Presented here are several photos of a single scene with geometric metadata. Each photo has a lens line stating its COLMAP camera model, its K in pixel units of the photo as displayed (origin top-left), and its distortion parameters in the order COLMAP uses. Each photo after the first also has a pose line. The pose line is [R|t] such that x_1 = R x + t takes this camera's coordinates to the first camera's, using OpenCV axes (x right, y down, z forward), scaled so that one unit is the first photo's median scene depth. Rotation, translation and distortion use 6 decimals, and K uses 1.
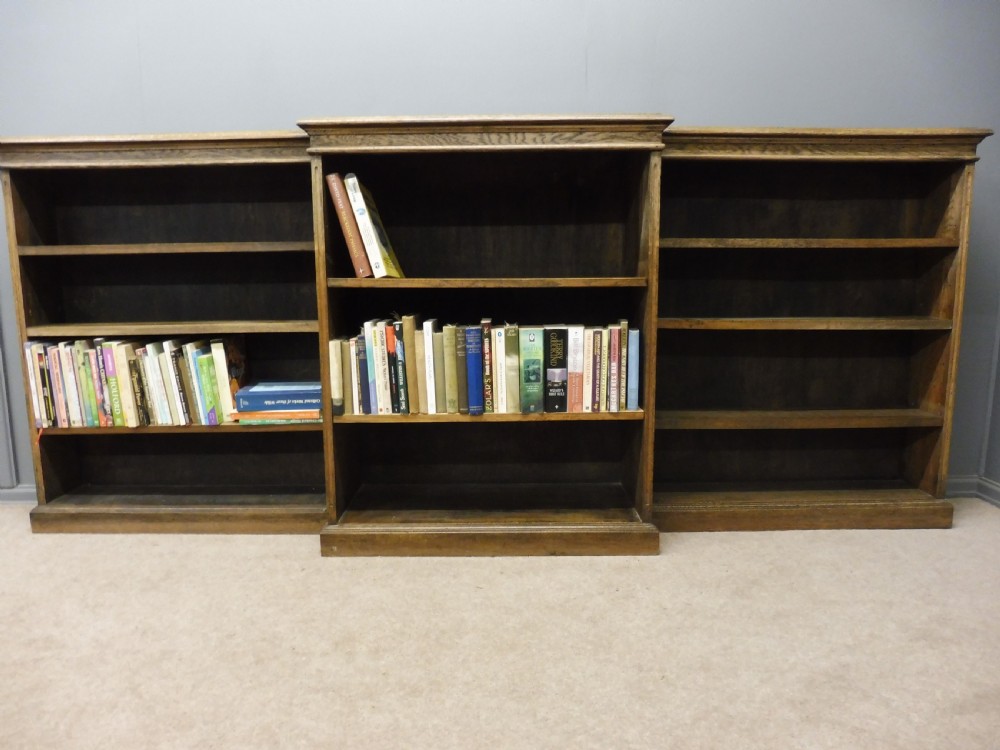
lens RADIAL K [[724.1, 0, 502.6], [0, 724.1, 379.3], [0, 0, 1]] dist [-0.050960, 0.015780]
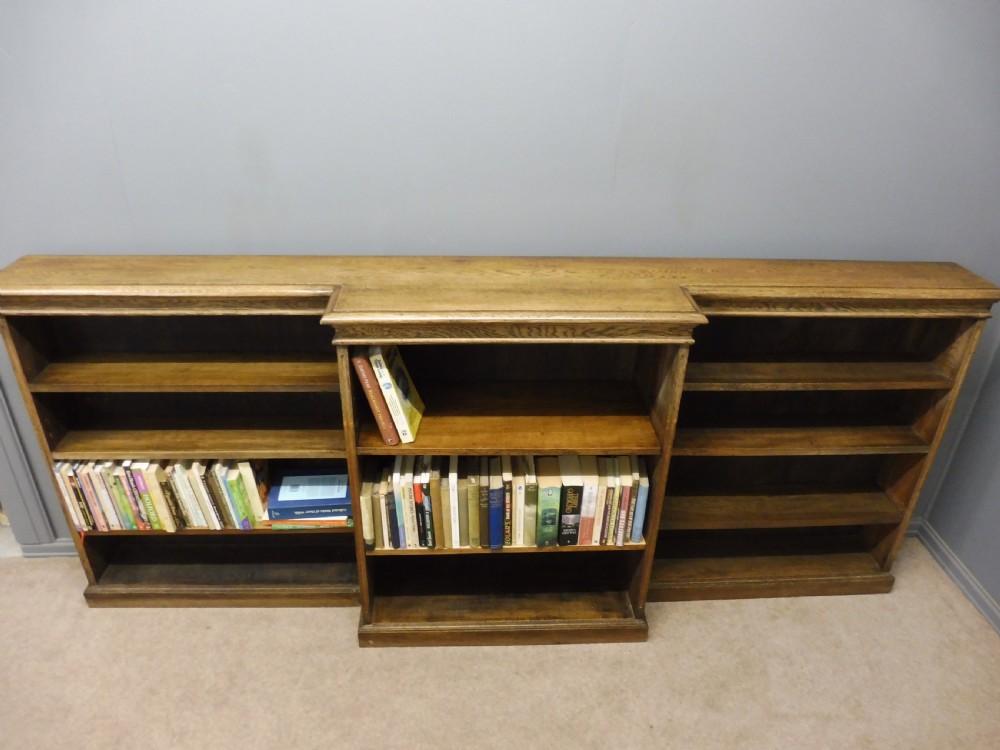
lens RADIAL K [[724.1, 0, 502.9], [0, 724.1, 375.0], [0, 0, 1]] dist [-0.050960, 0.015780]
pose [[0.998159, 0.005647, 0.060384, -0.091849], [-0.026168, 0.938311, 0.344800, -0.565226], [-0.054712, -0.345745, 0.936732, 0.053061]]
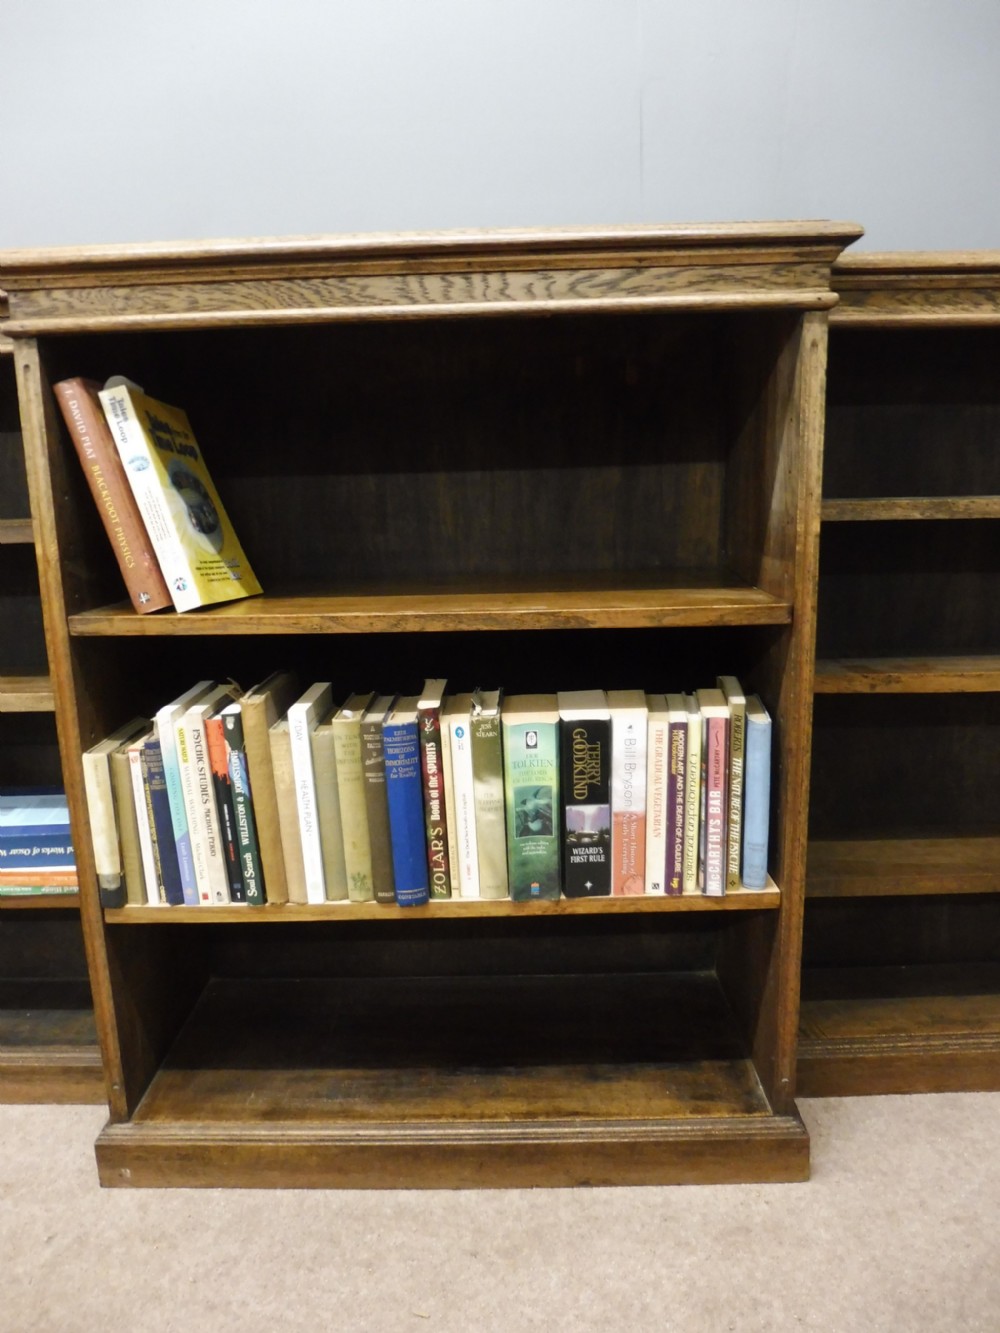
lens RADIAL K [[965.2, 0, 495.9], [0, 965.2, 665.9], [0, 0, 1]] dist [-0.050960, 0.015780]
pose [[0.999736, -0.016091, -0.016409, 0.027701], [0.016960, 0.998384, 0.054246, -0.129996], [0.015509, -0.054510, 0.998393, 0.388949]]
